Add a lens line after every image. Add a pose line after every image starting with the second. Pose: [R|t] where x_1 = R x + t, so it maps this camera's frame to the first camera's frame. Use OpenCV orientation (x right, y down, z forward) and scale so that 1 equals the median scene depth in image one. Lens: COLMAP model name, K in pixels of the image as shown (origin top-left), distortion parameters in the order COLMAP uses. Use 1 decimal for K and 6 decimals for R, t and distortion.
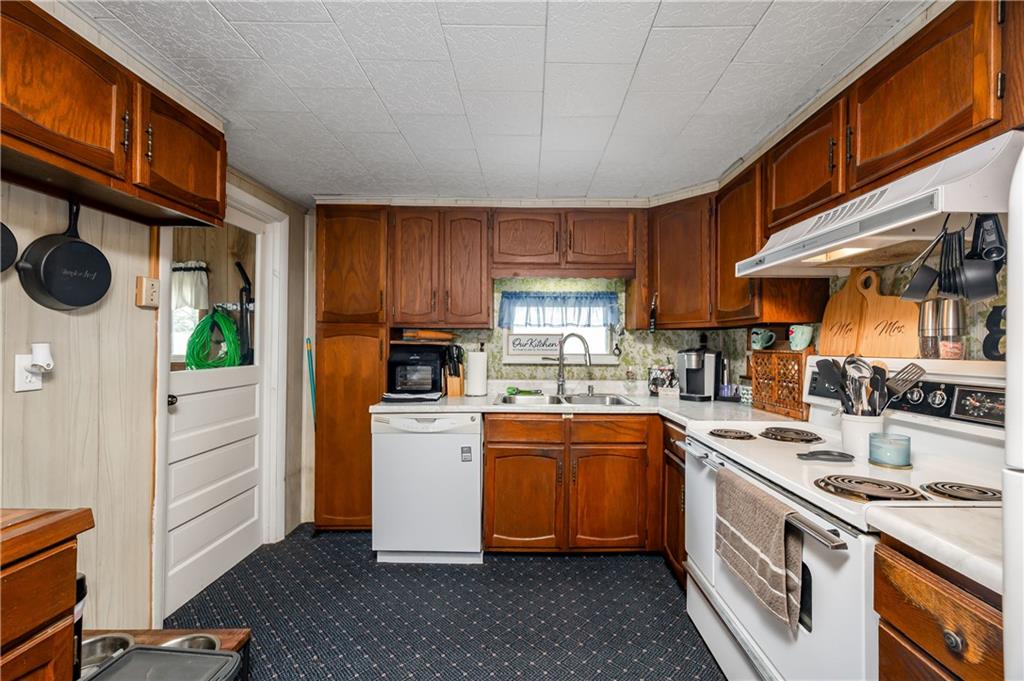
lens RADIAL K [[417.1, 0, 528.6], [0, 417.1, 348.2], [0, 0, 1]] dist [-0.001032, -0.000124]
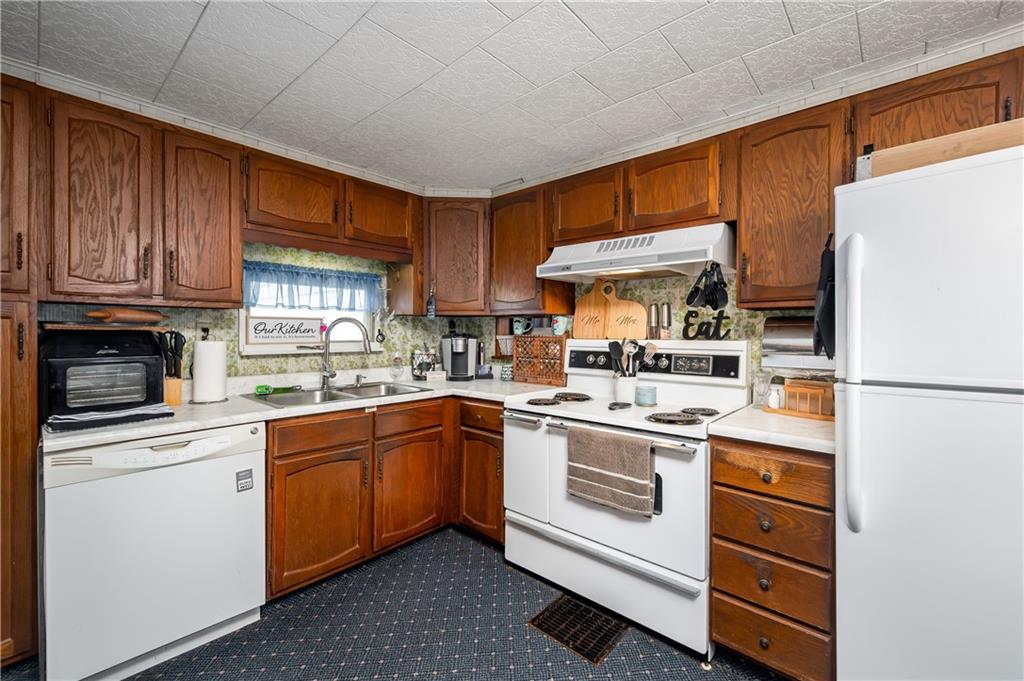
lens RADIAL K [[427.0, 0, 512.0], [0, 427.0, 340.5], [0, 0, 1]] dist [0.000242, -0.000072]
pose [[0.668376, -0.018812, 0.743586, -0.386013], [0.004943, 0.999770, 0.020850, -0.005288], [-0.743807, -0.010260, 0.668315, 0.149907]]
